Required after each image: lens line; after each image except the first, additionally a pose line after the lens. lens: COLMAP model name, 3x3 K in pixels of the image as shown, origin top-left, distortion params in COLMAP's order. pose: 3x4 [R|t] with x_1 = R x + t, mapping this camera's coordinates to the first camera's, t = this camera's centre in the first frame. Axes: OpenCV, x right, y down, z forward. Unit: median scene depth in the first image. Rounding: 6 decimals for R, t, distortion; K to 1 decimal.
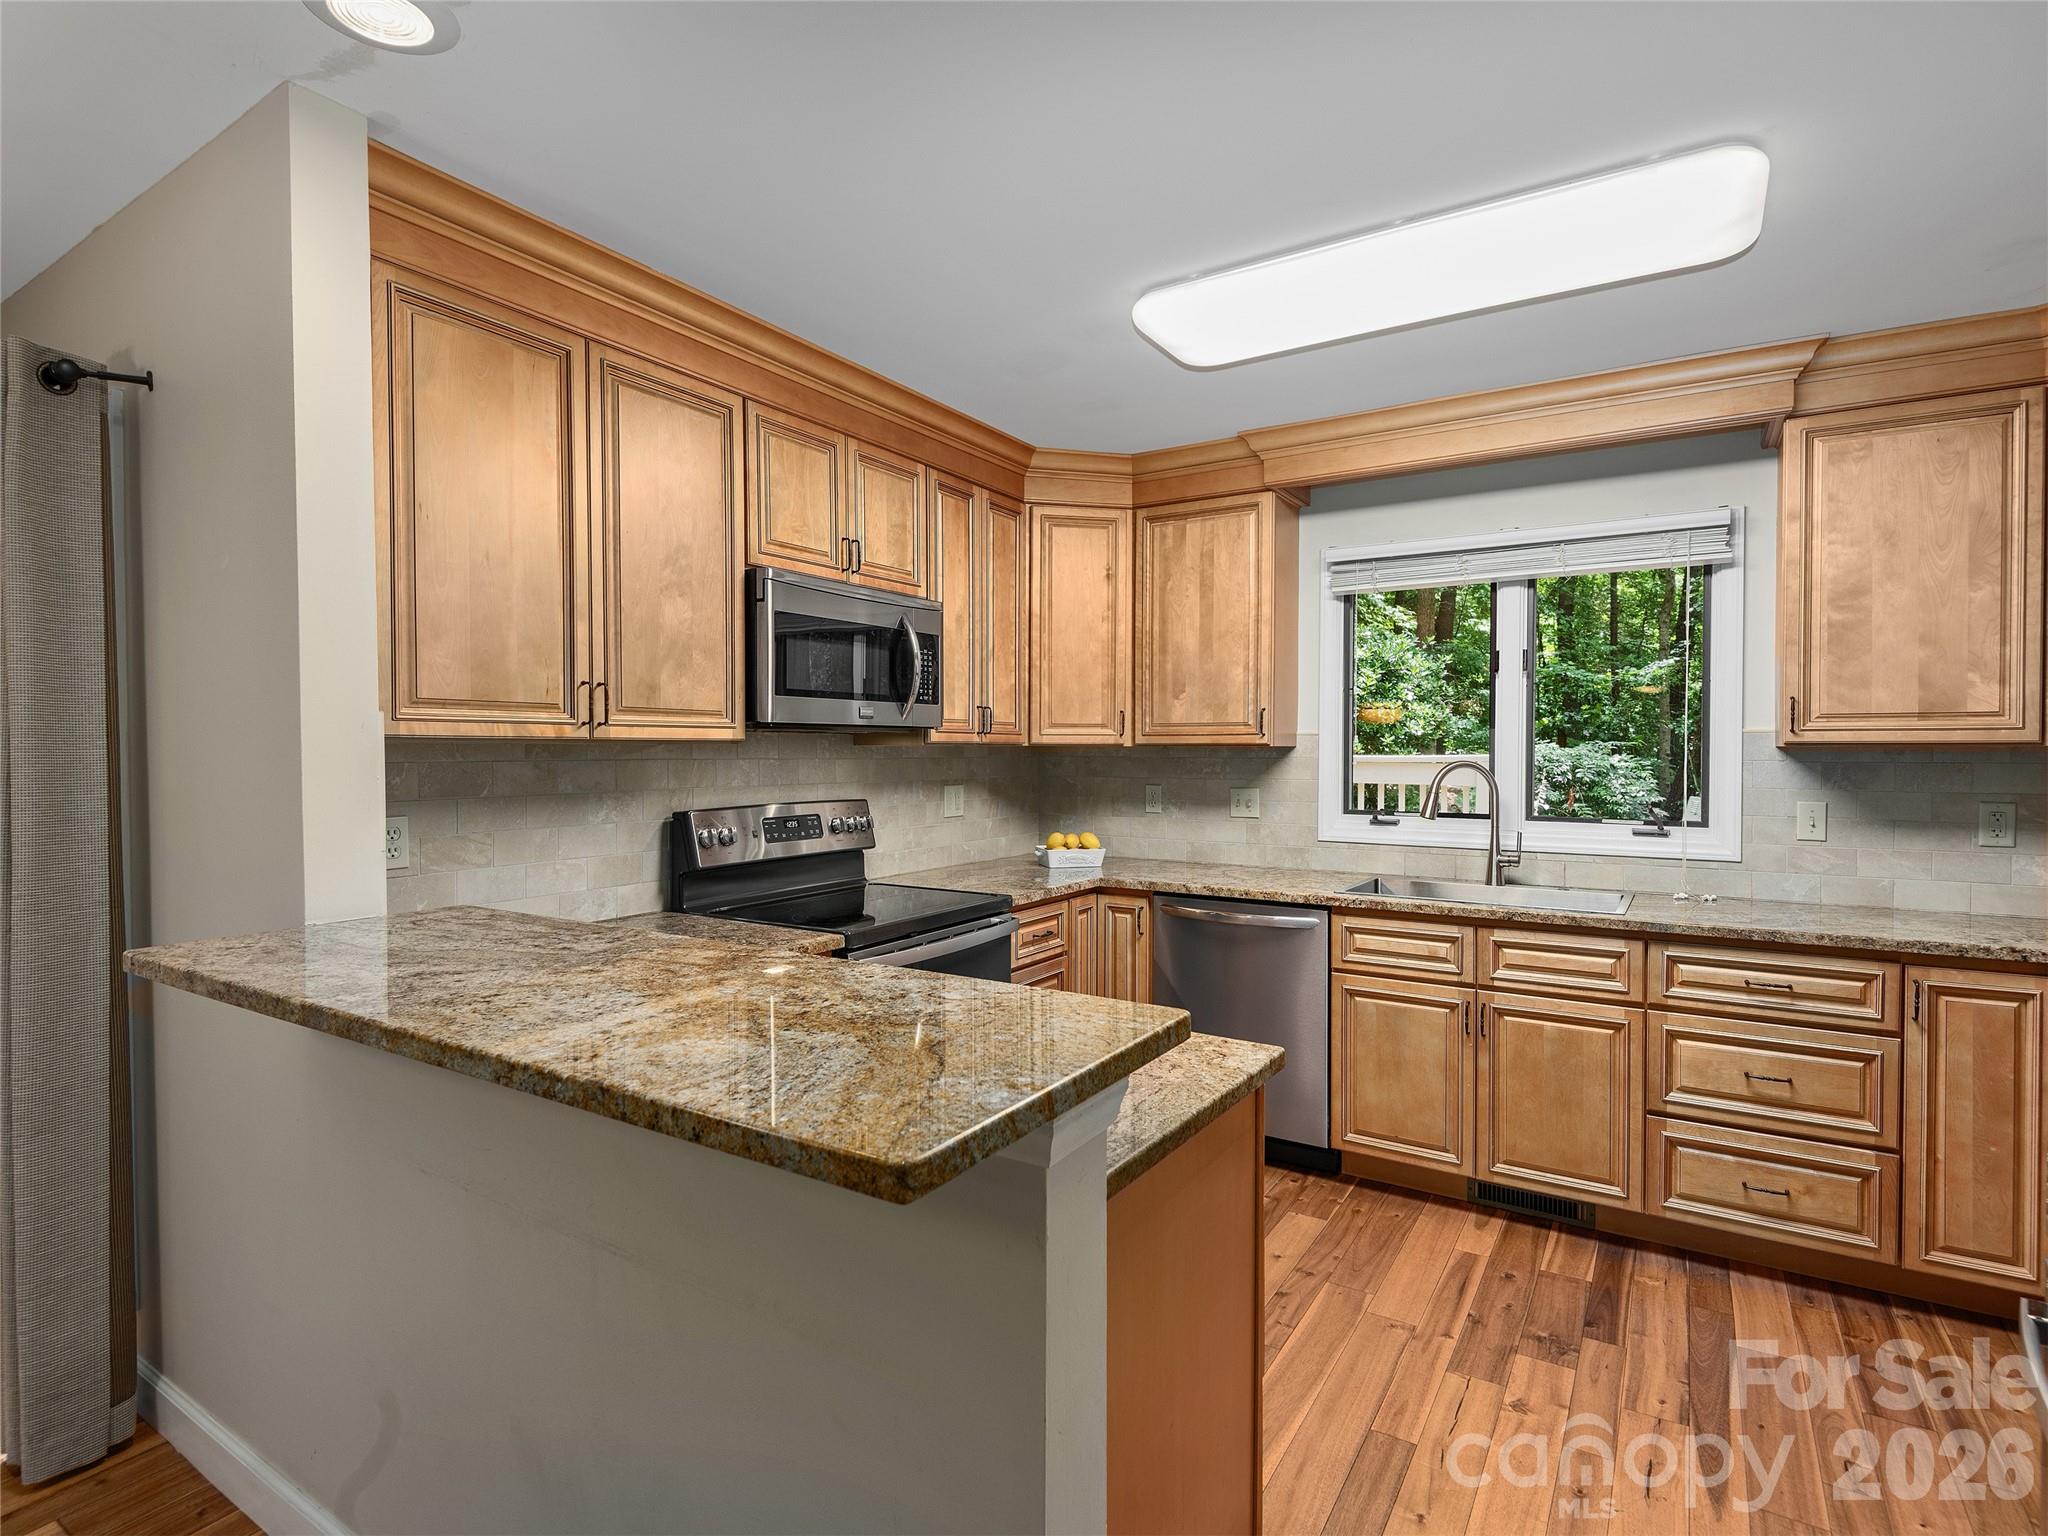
lens RADIAL K [[1062.3, 0, 967.2], [0, 1062.3, 759.1], [0, 0, 1]] dist [0.015756, -0.007618]
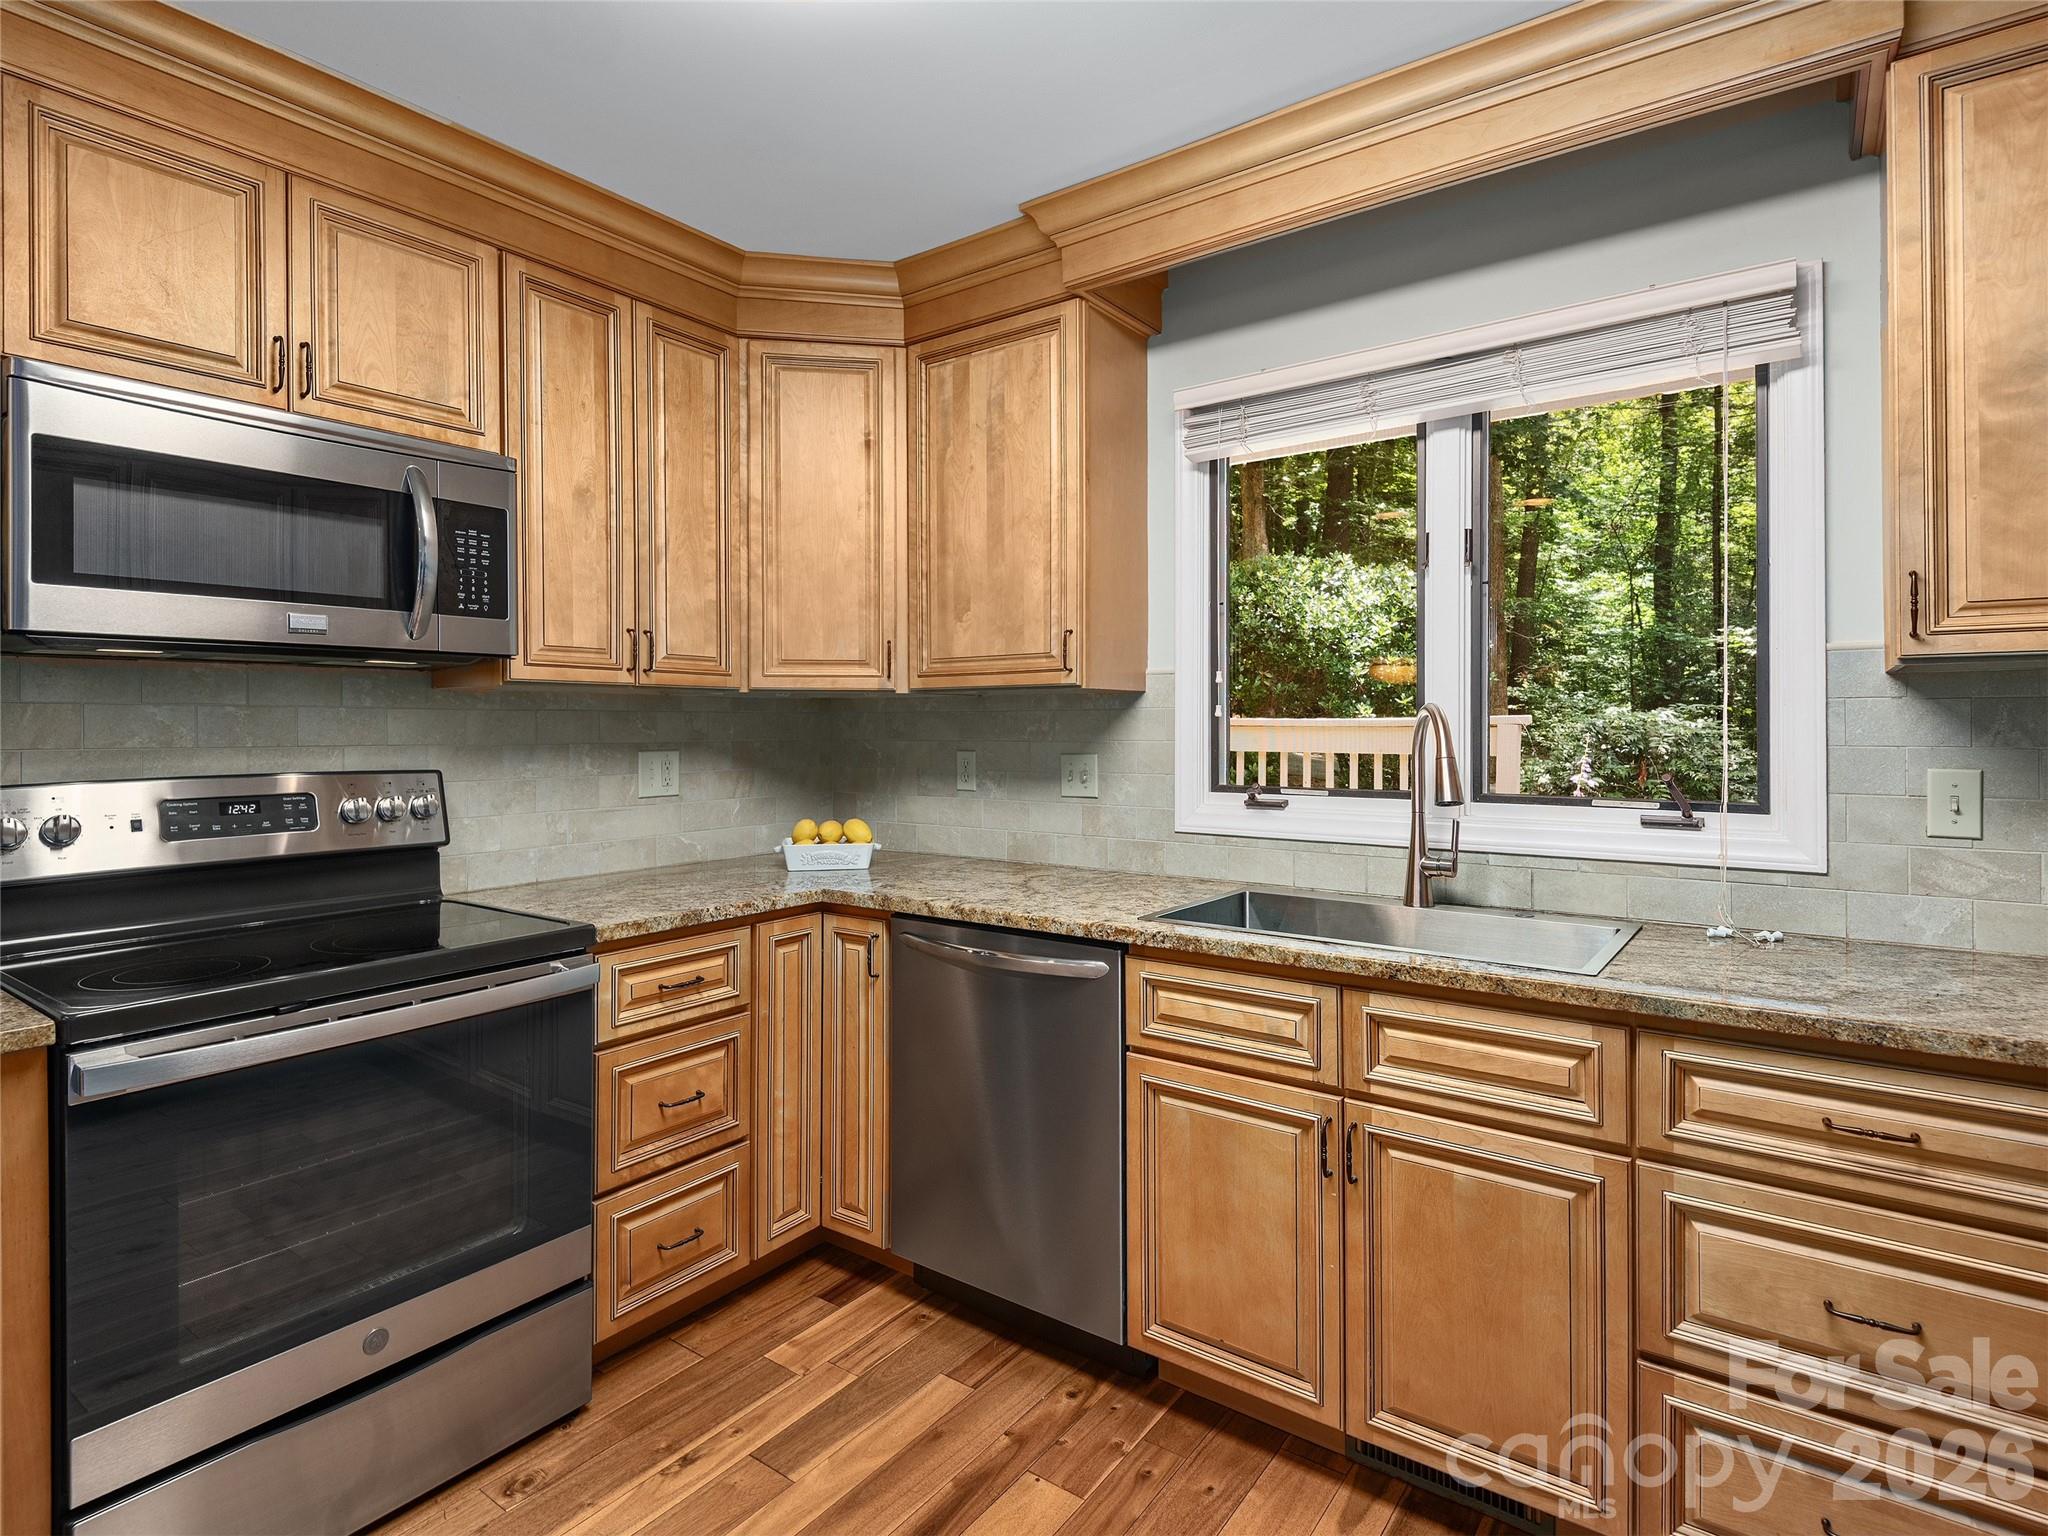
lens RADIAL K [[1062.3, 0, 995.8], [0, 1062.3, 722.5], [0, 0, 1]] dist [0.015756, -0.007618]
pose [[0.998255, -0.004790, -0.058856, 0.298810], [0.003923, 0.999882, -0.014844, 0.020594], [0.058920, 0.014588, 0.998156, 0.380952]]
